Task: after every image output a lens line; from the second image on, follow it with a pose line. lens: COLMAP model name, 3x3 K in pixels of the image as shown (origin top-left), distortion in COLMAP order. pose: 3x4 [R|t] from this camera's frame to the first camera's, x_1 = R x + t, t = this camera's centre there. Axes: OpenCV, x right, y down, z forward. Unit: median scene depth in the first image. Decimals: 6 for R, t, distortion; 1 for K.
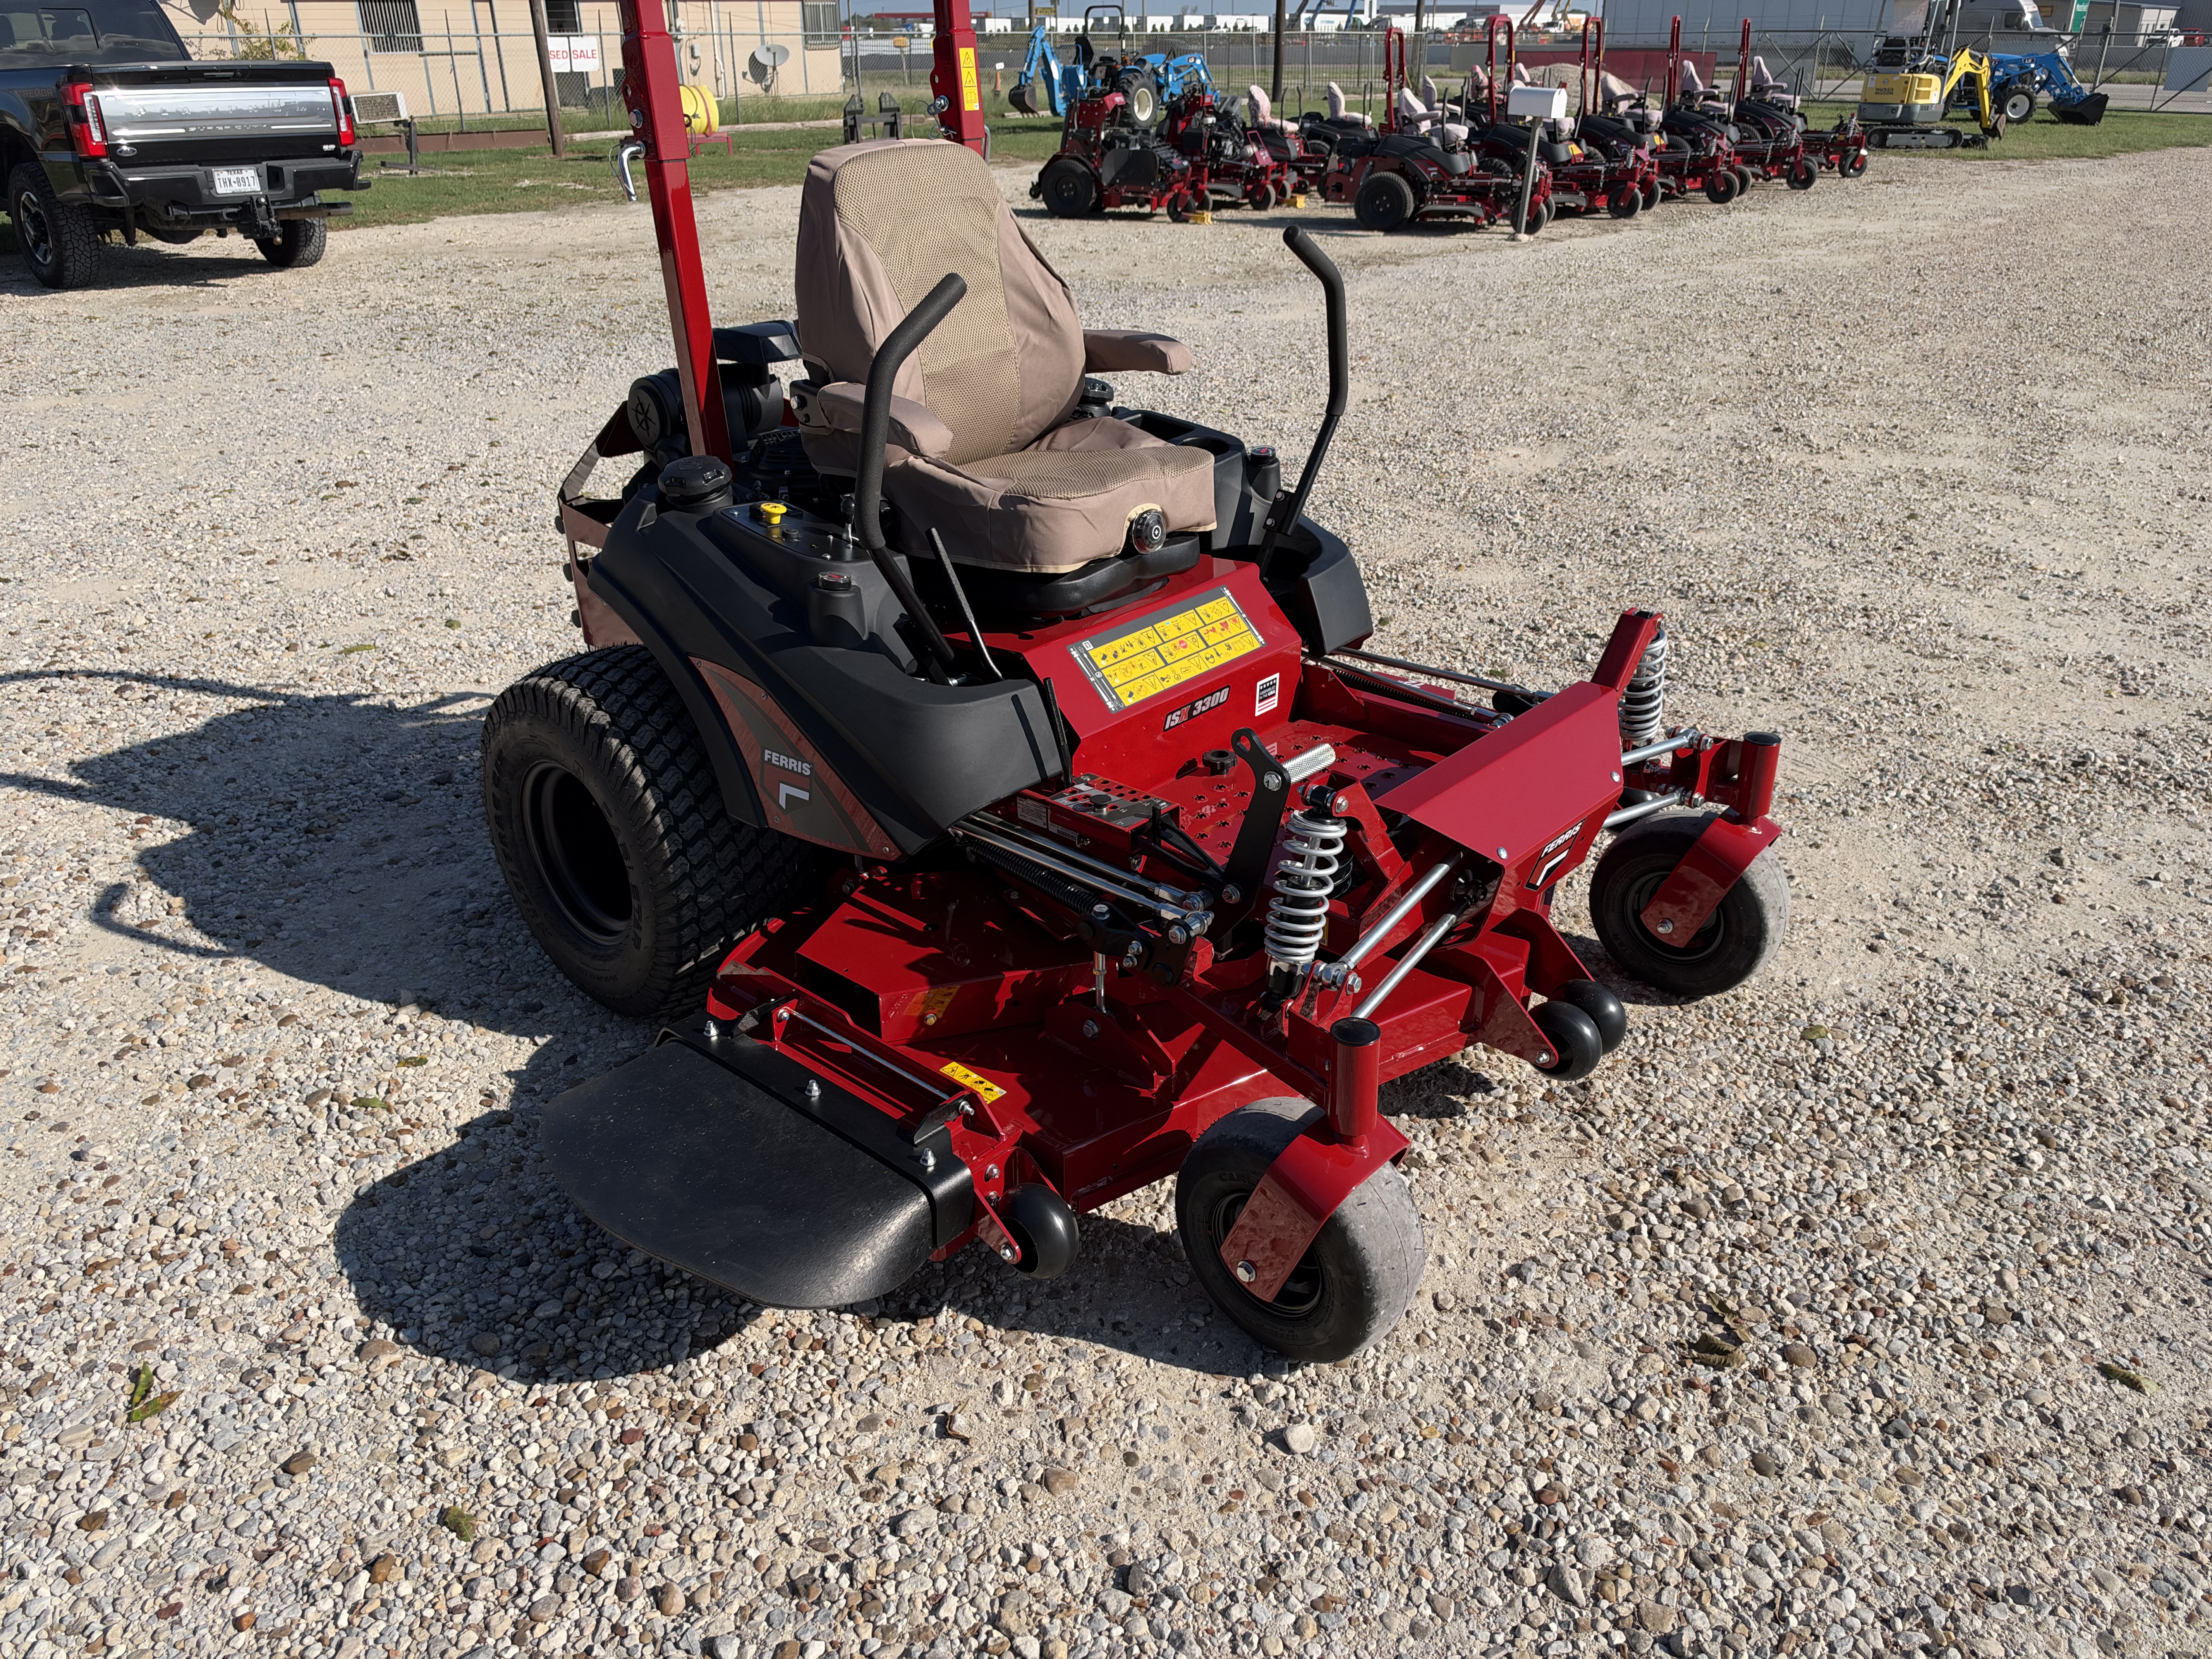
lens RADIAL K [[1607.0, 0, 1106.0], [0, 1607.0, 829.5], [0, 0, 1]] dist [-0.010051, -0.006083]
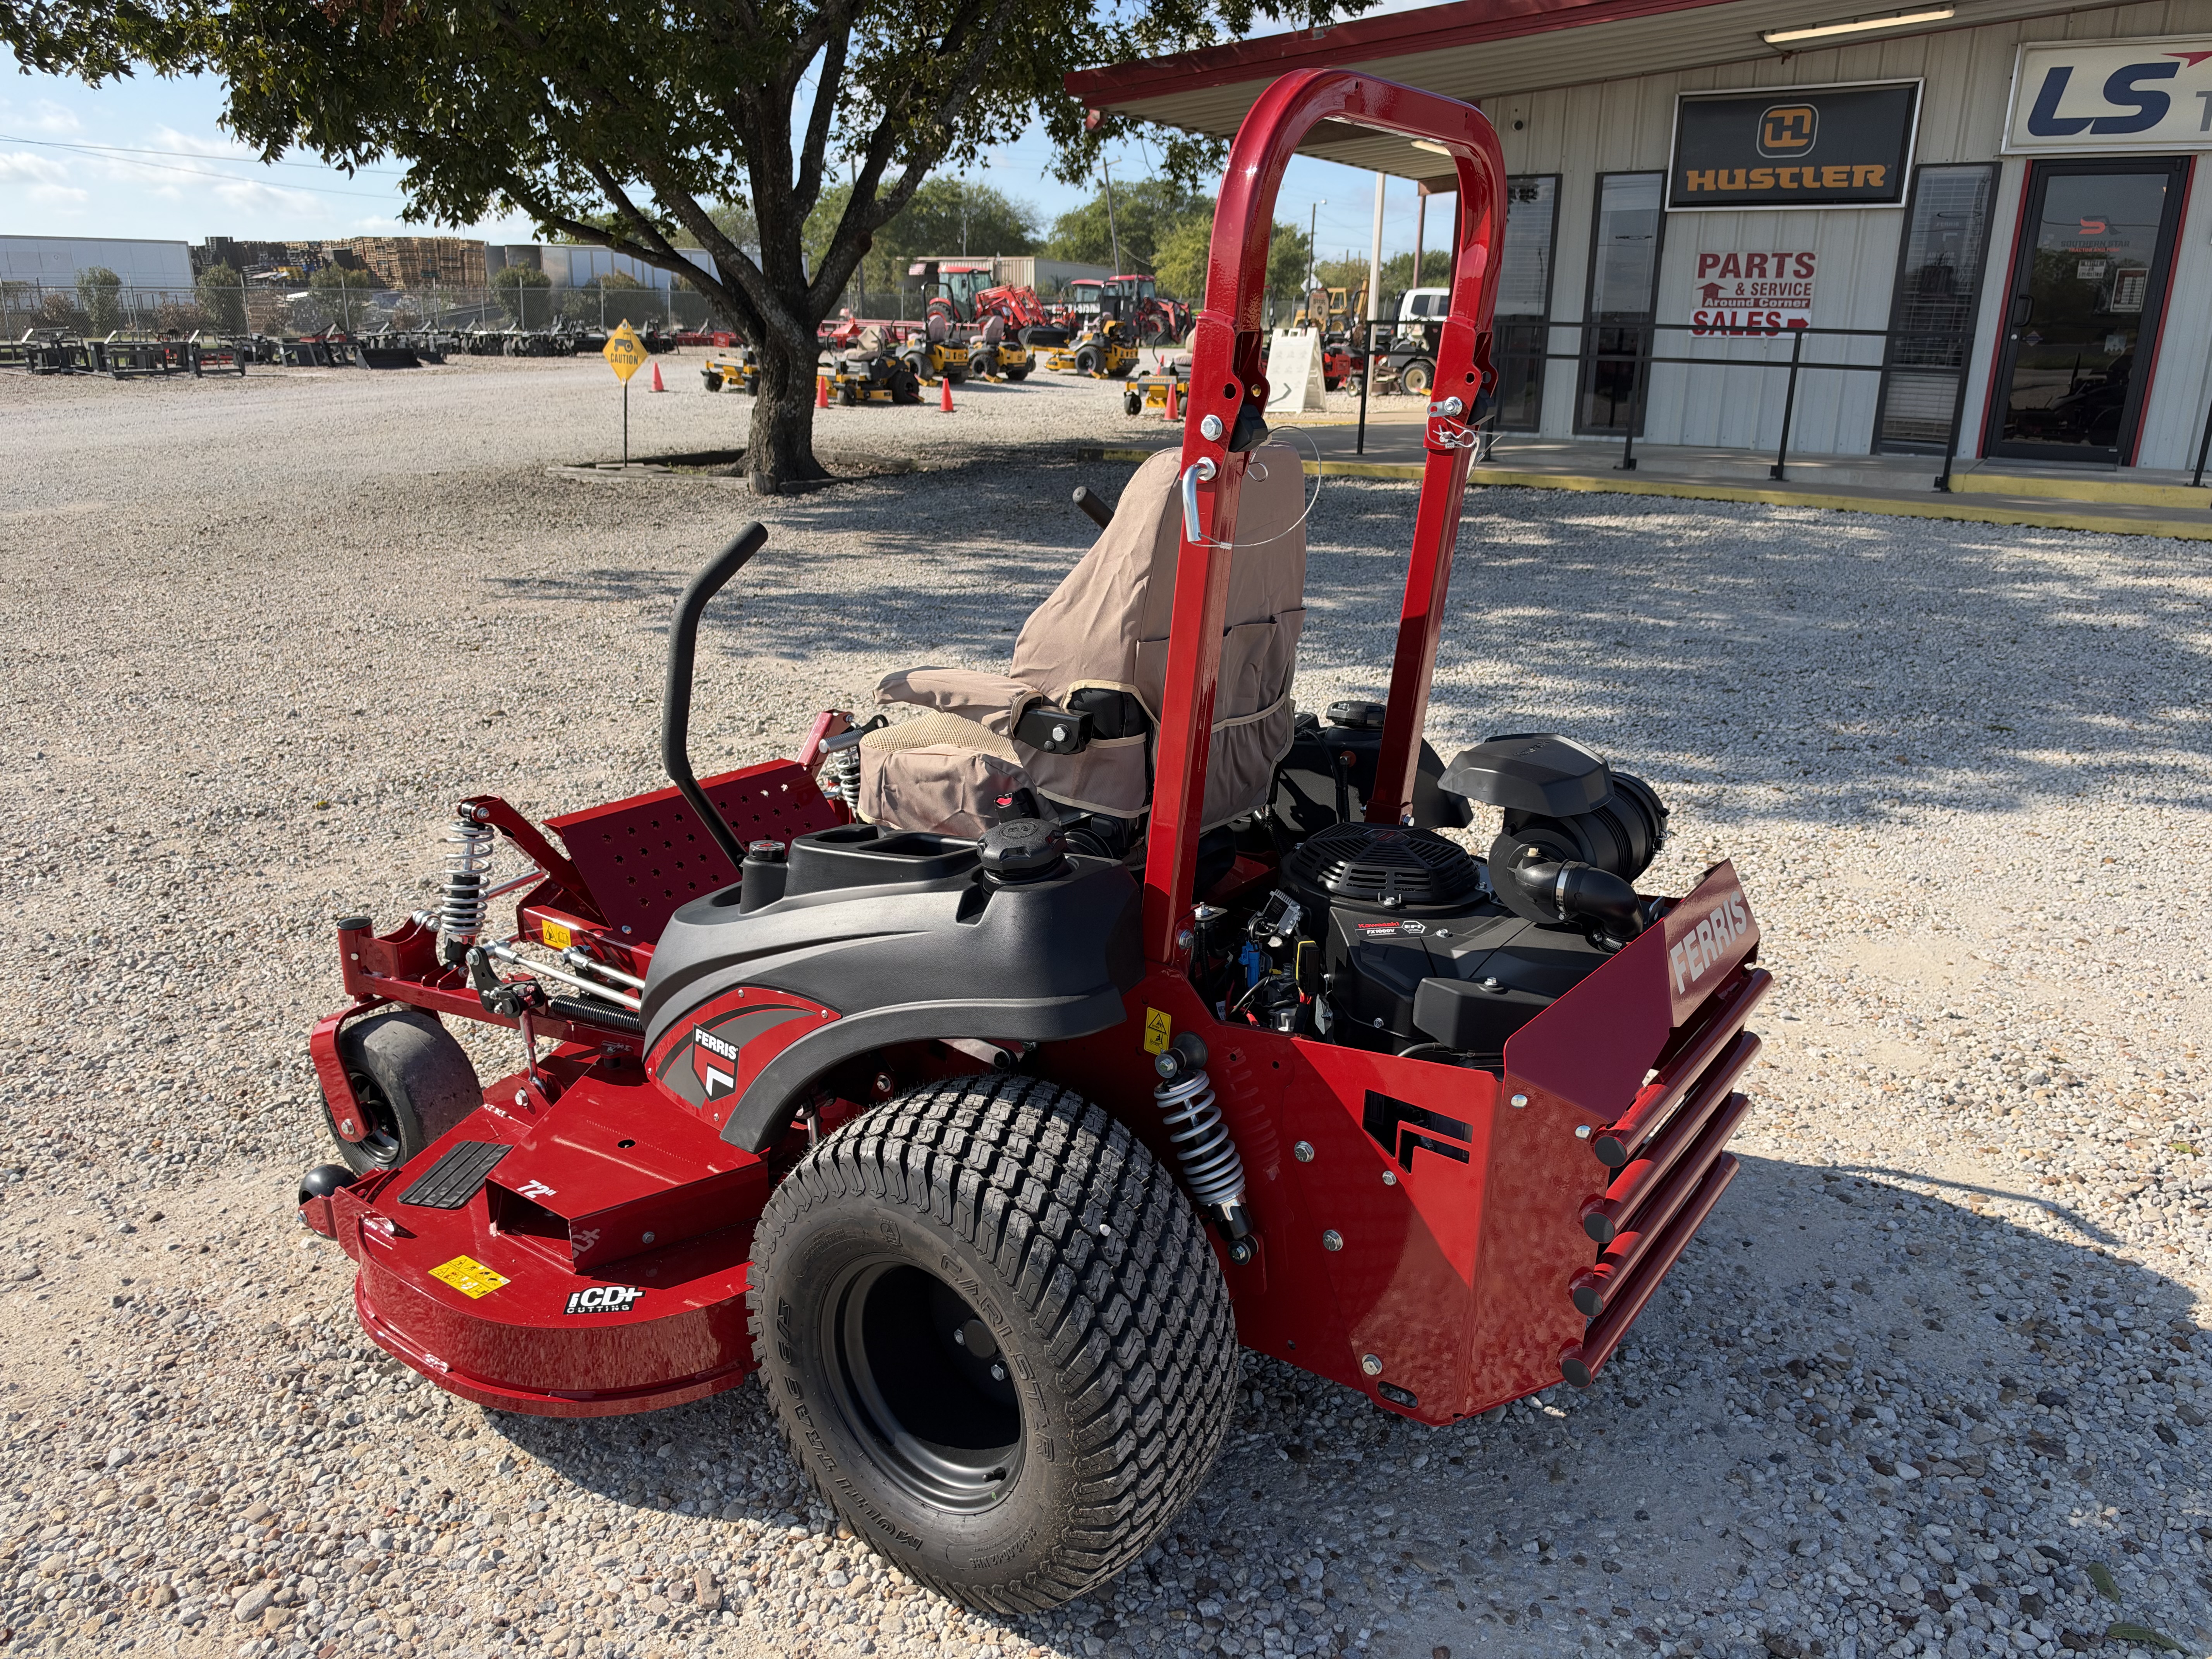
lens RADIAL K [[1607.0, 0, 1106.0], [0, 1607.0, 829.5], [0, 0, 1]] dist [-0.010051, -0.006083]
pose [[-0.994635, 0.014717, -0.102392, 0.004975], [-0.061601, 0.710910, 0.700579, -0.218457], [0.083102, 0.703129, -0.706190, 0.437531]]
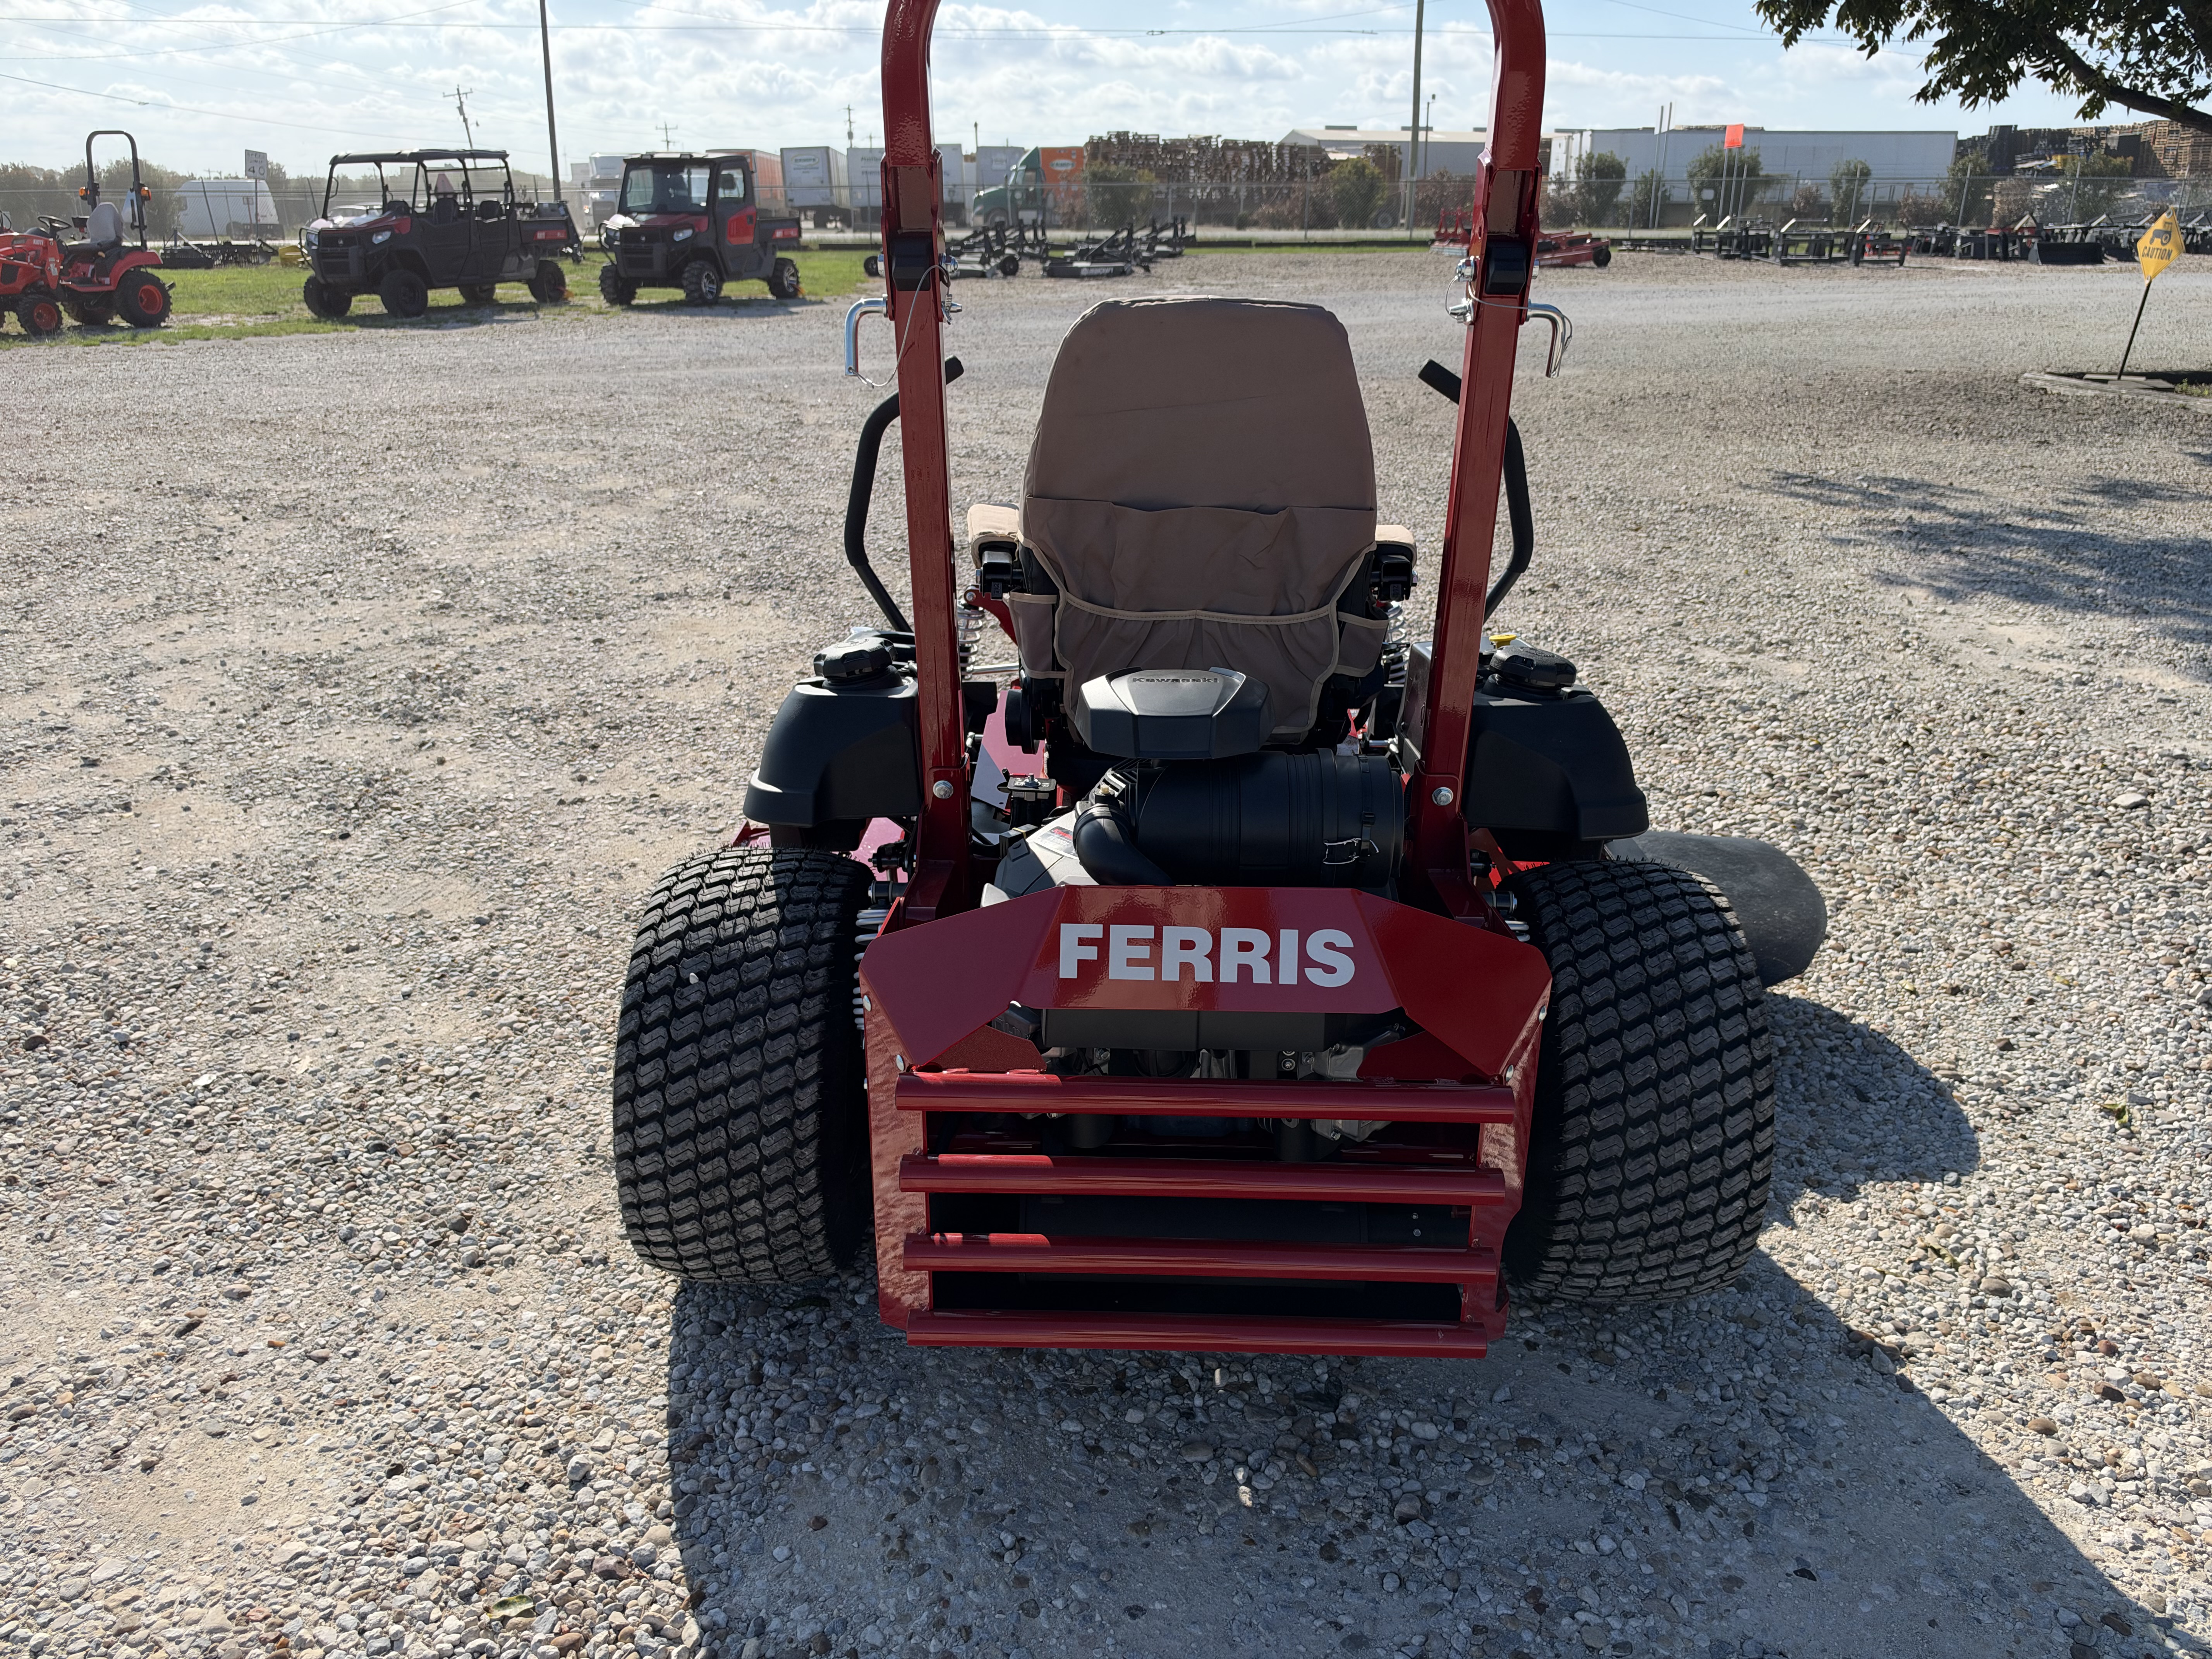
lens RADIAL K [[1609.7, 0, 1116.4], [0, 1609.7, 824.6], [0, 0, 1]] dist [-0.019406, 0.008470]
pose [[-0.649251, -0.285161, 0.705093, -0.181541], [0.338879, 0.721489, 0.603833, -0.182063], [-0.680907, 0.630980, -0.371792, 0.371430]]
